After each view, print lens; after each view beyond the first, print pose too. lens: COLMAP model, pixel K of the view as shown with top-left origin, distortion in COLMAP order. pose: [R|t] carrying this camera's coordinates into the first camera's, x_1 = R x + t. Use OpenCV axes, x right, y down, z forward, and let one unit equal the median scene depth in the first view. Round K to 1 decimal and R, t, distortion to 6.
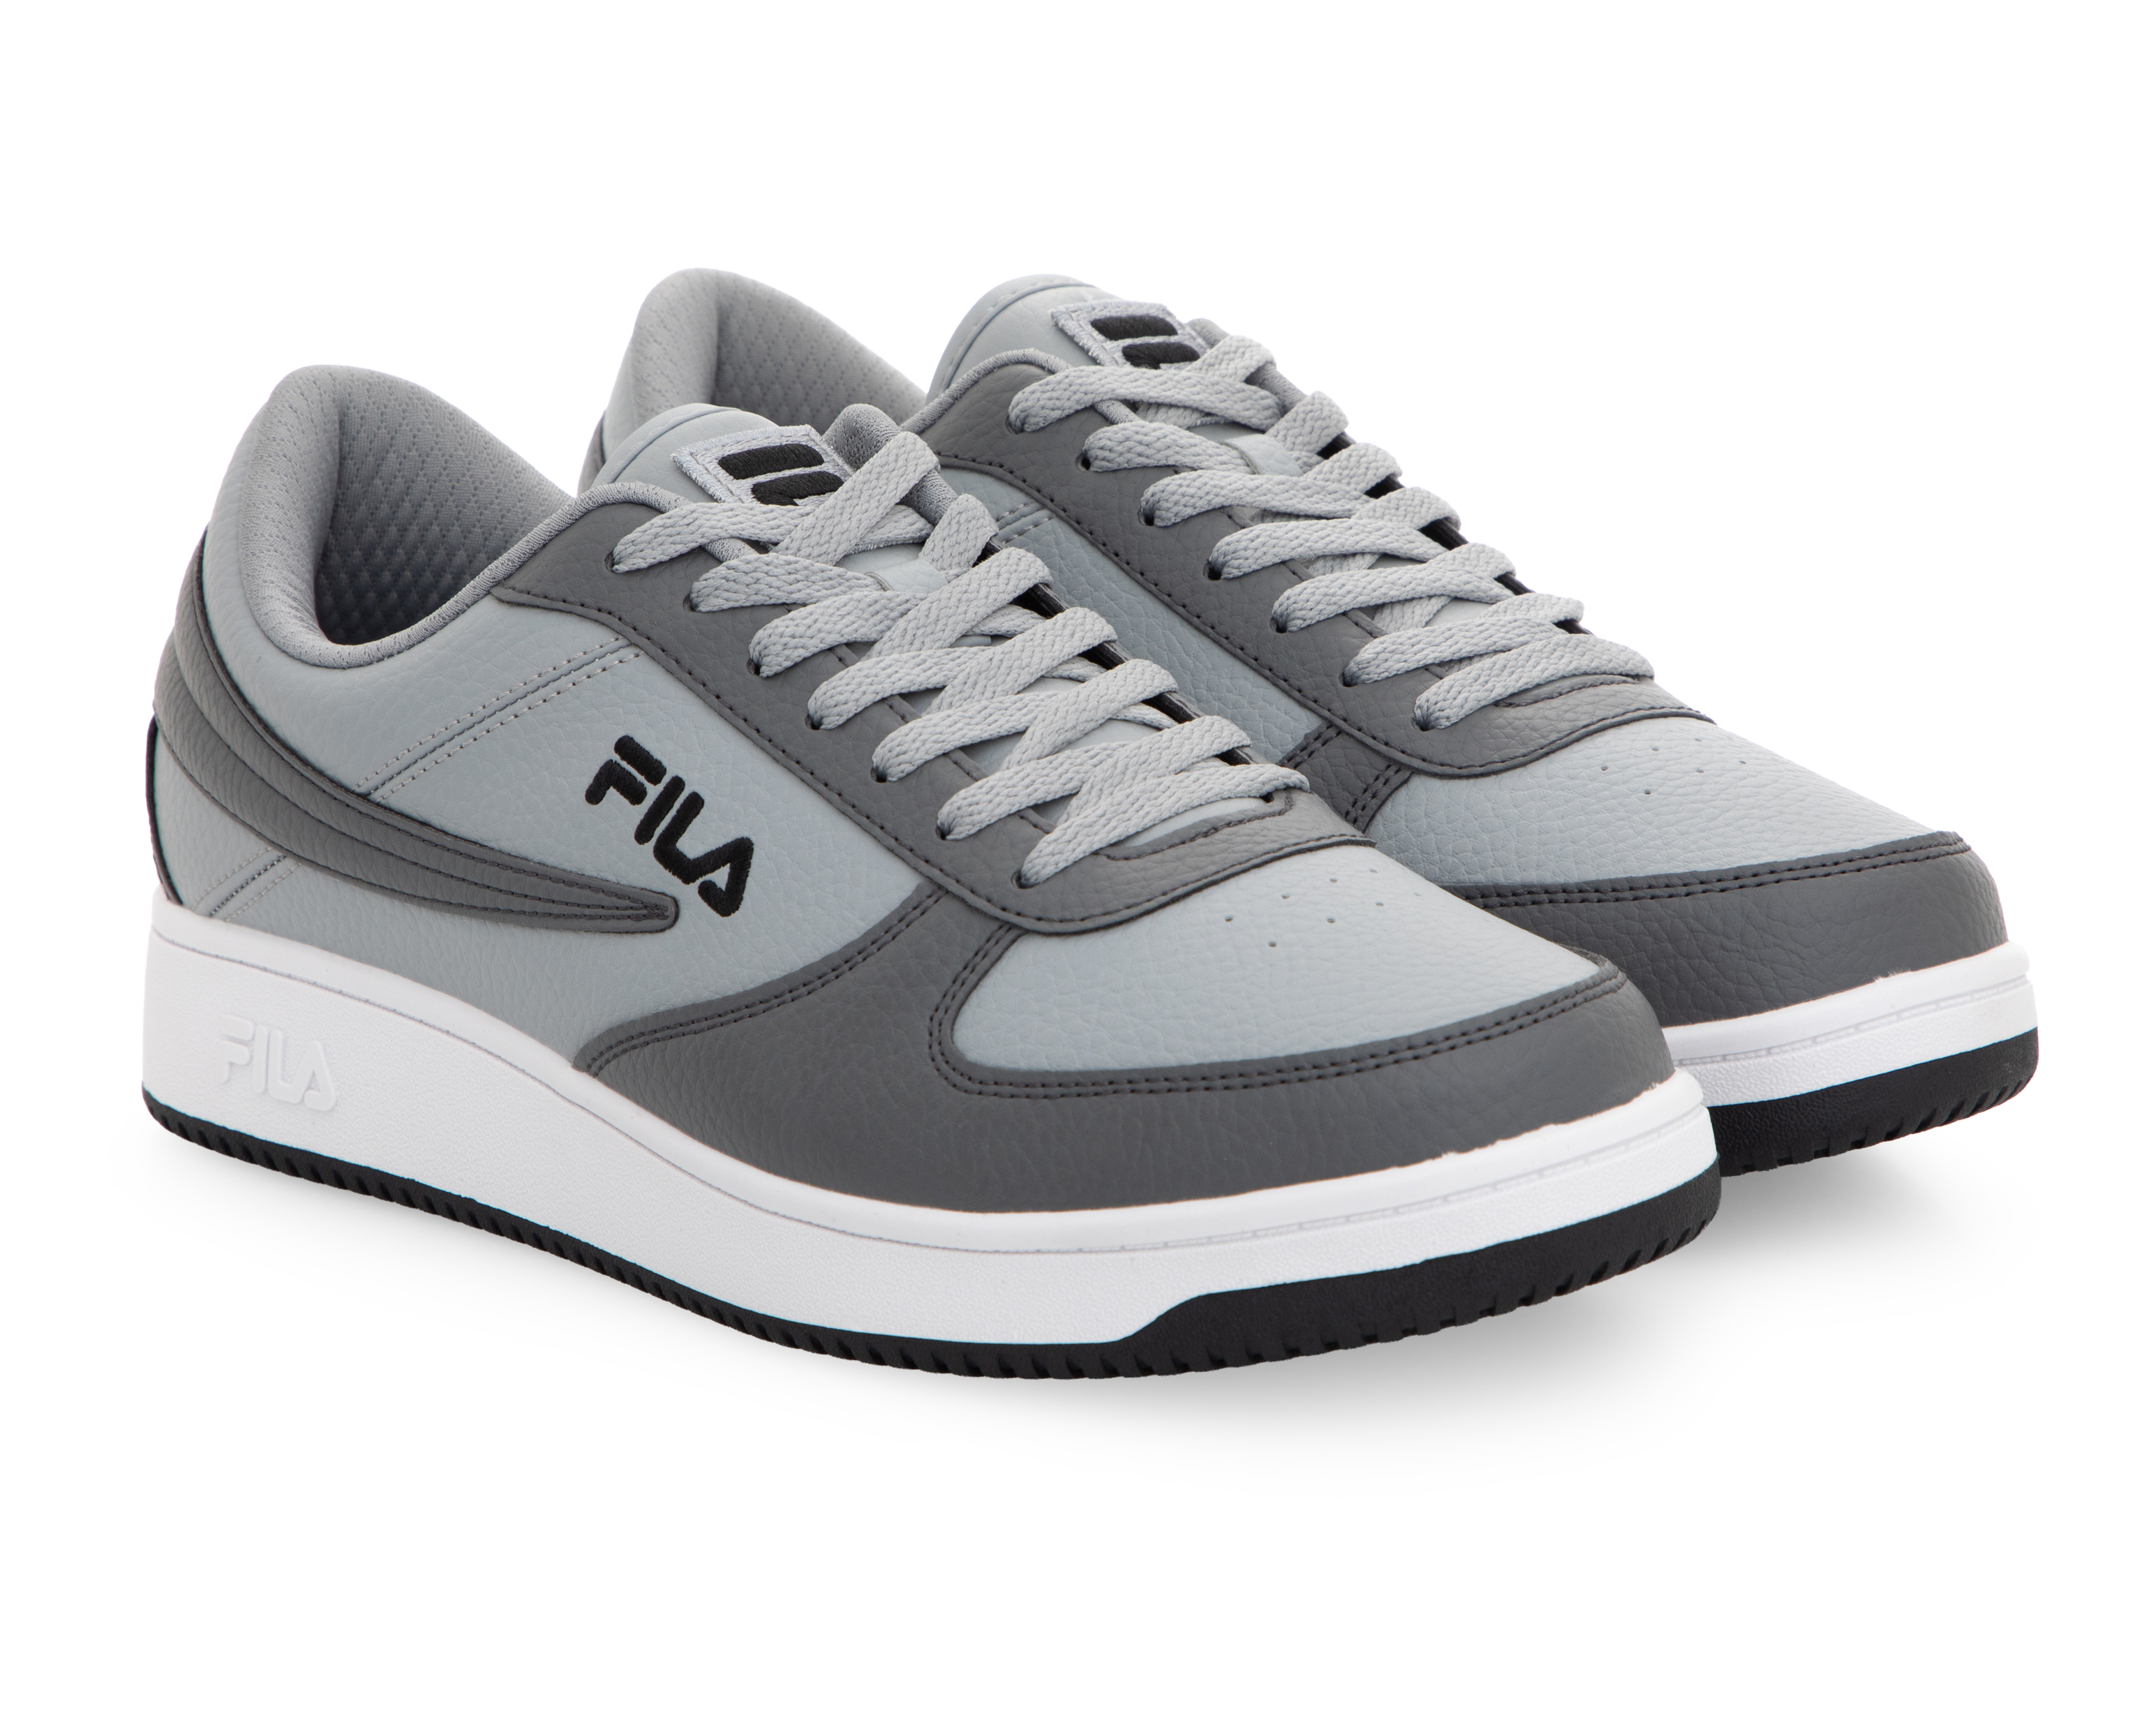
lens RADIAL K [[6963.3, 0, 1078.0], [0, 6963.3, 862.5], [0, 0, 1]] dist [1.138724, 0.243120]
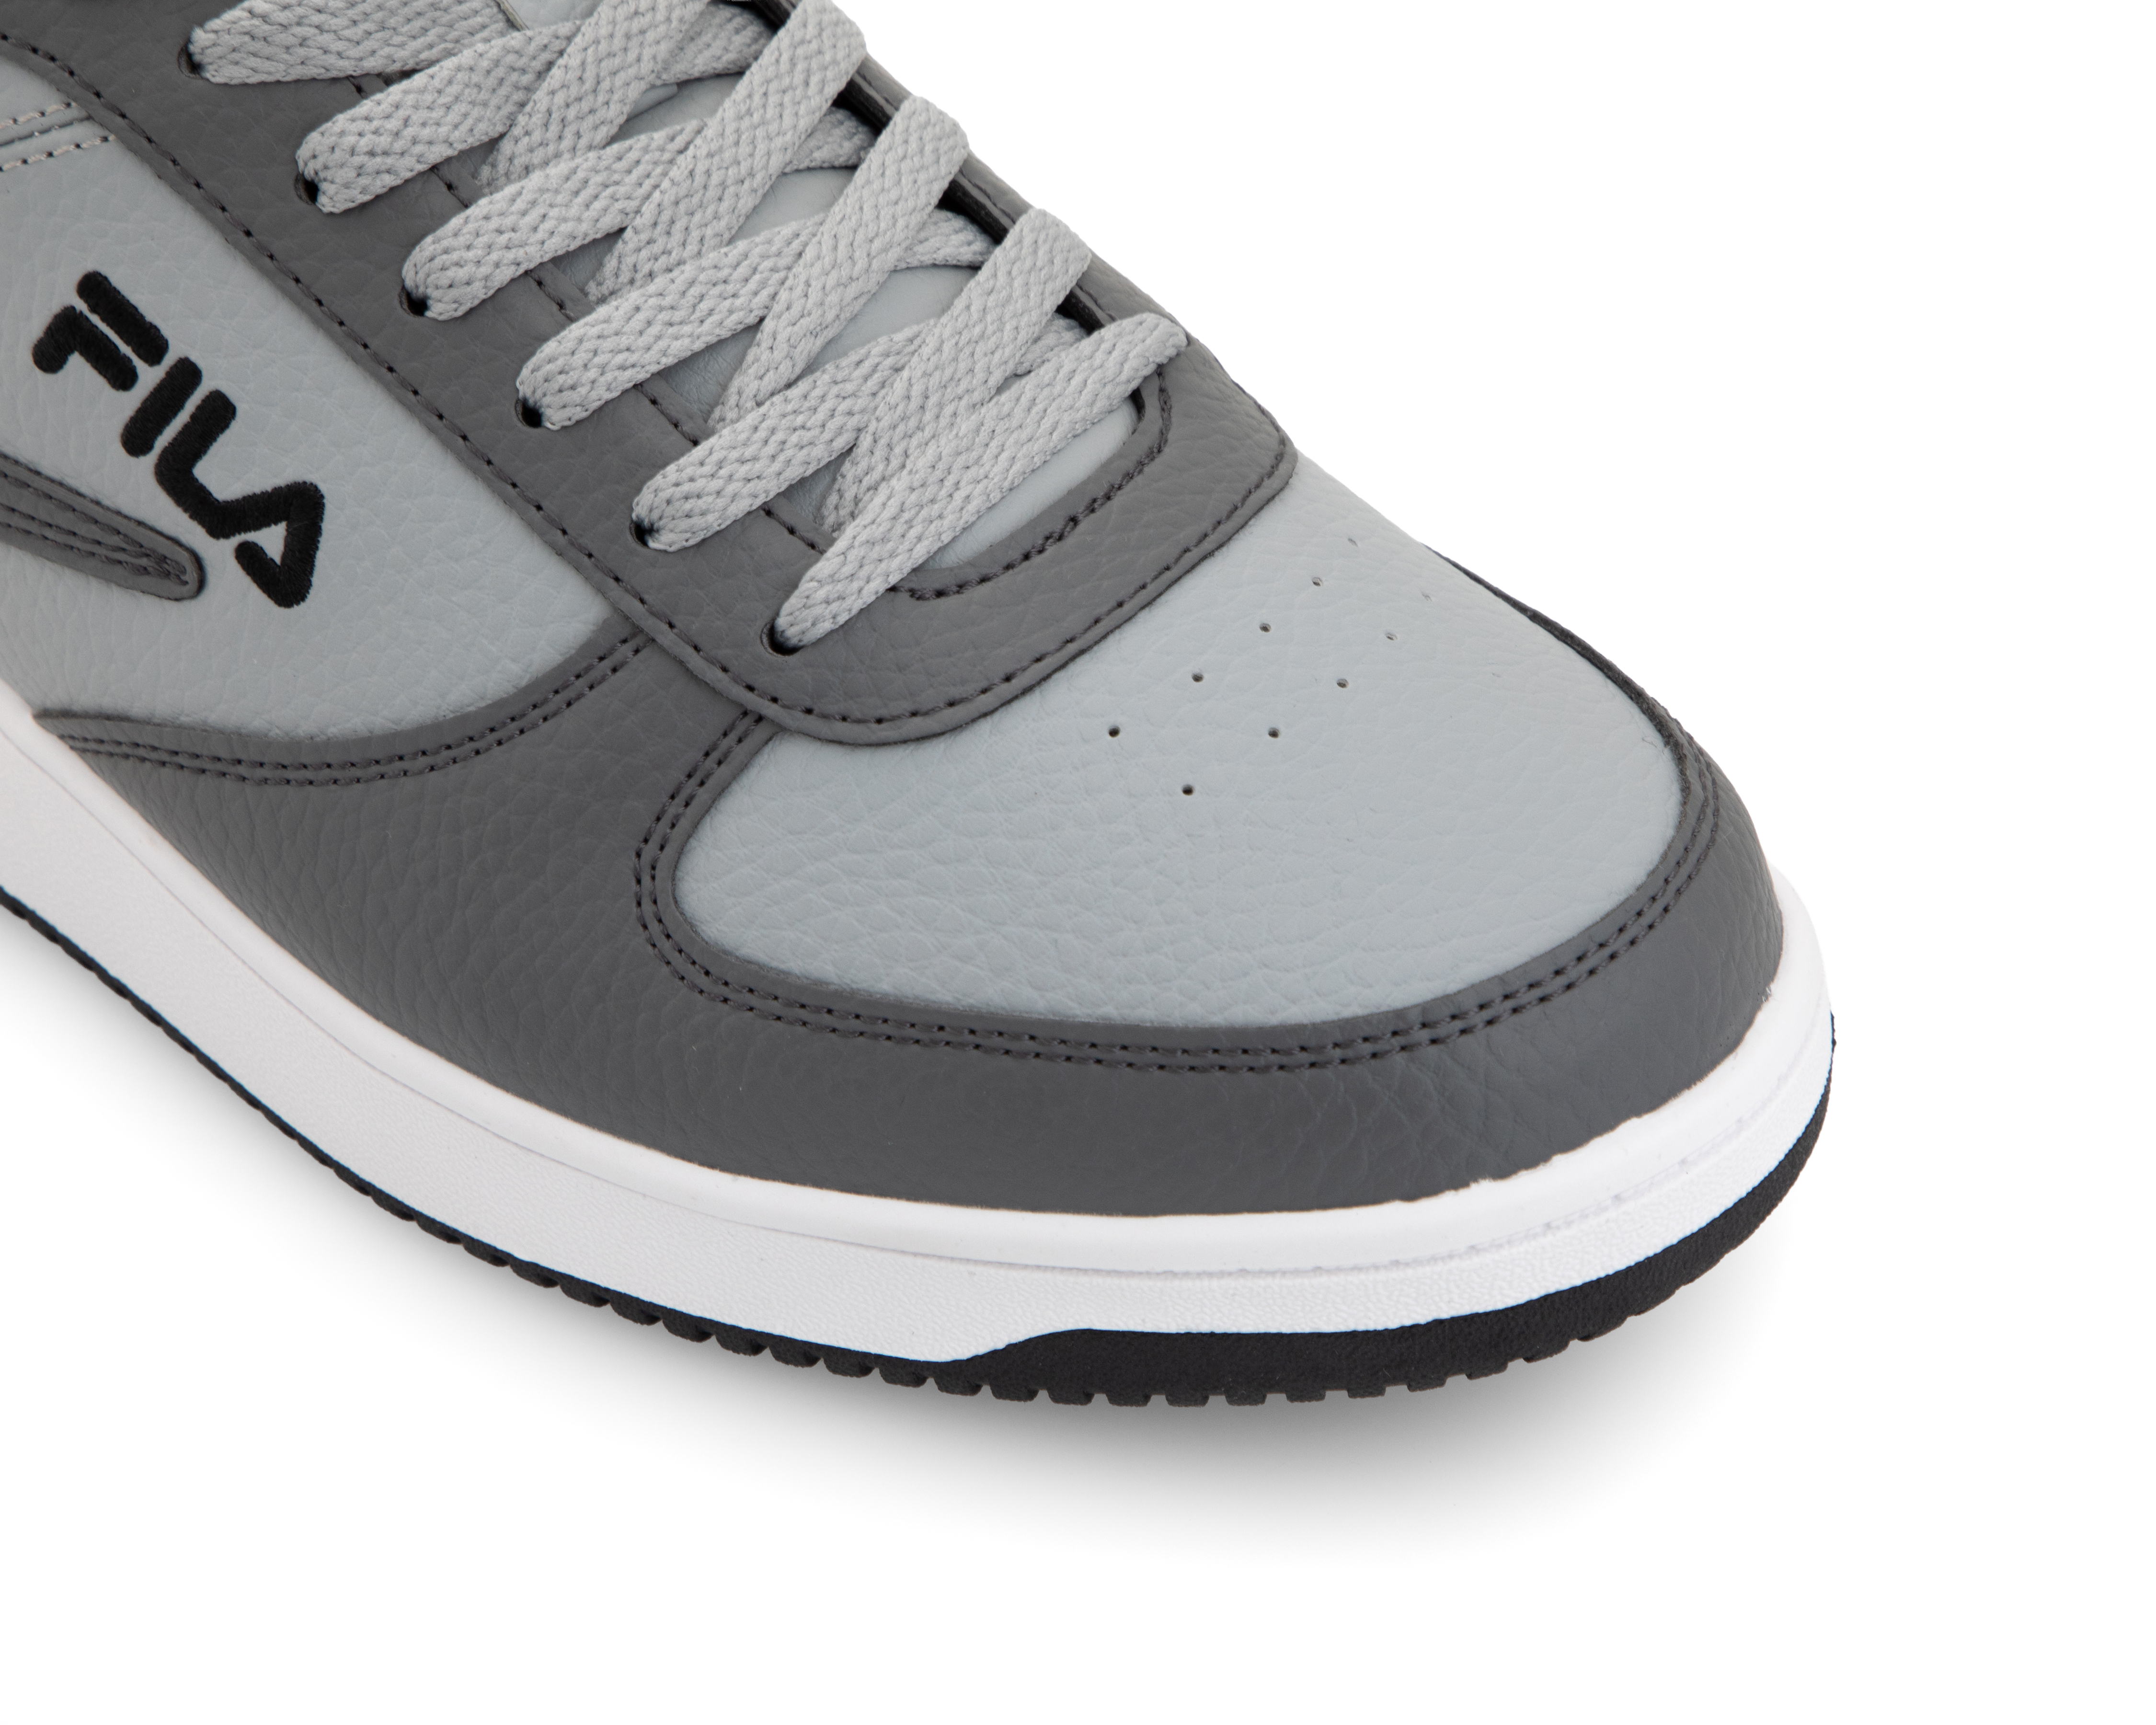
lens RADIAL K [[5929.3, 0, 1078.0], [0, 5929.3, 862.5], [0, 0, 1]] dist [0.523482, 0.220710]
pose [[0.990877, -0.034499, 0.130279, -0.050533], [-0.023201, 0.908580, 0.417066, -0.198786], [-0.132757, -0.416284, 0.899491, 0.491072]]
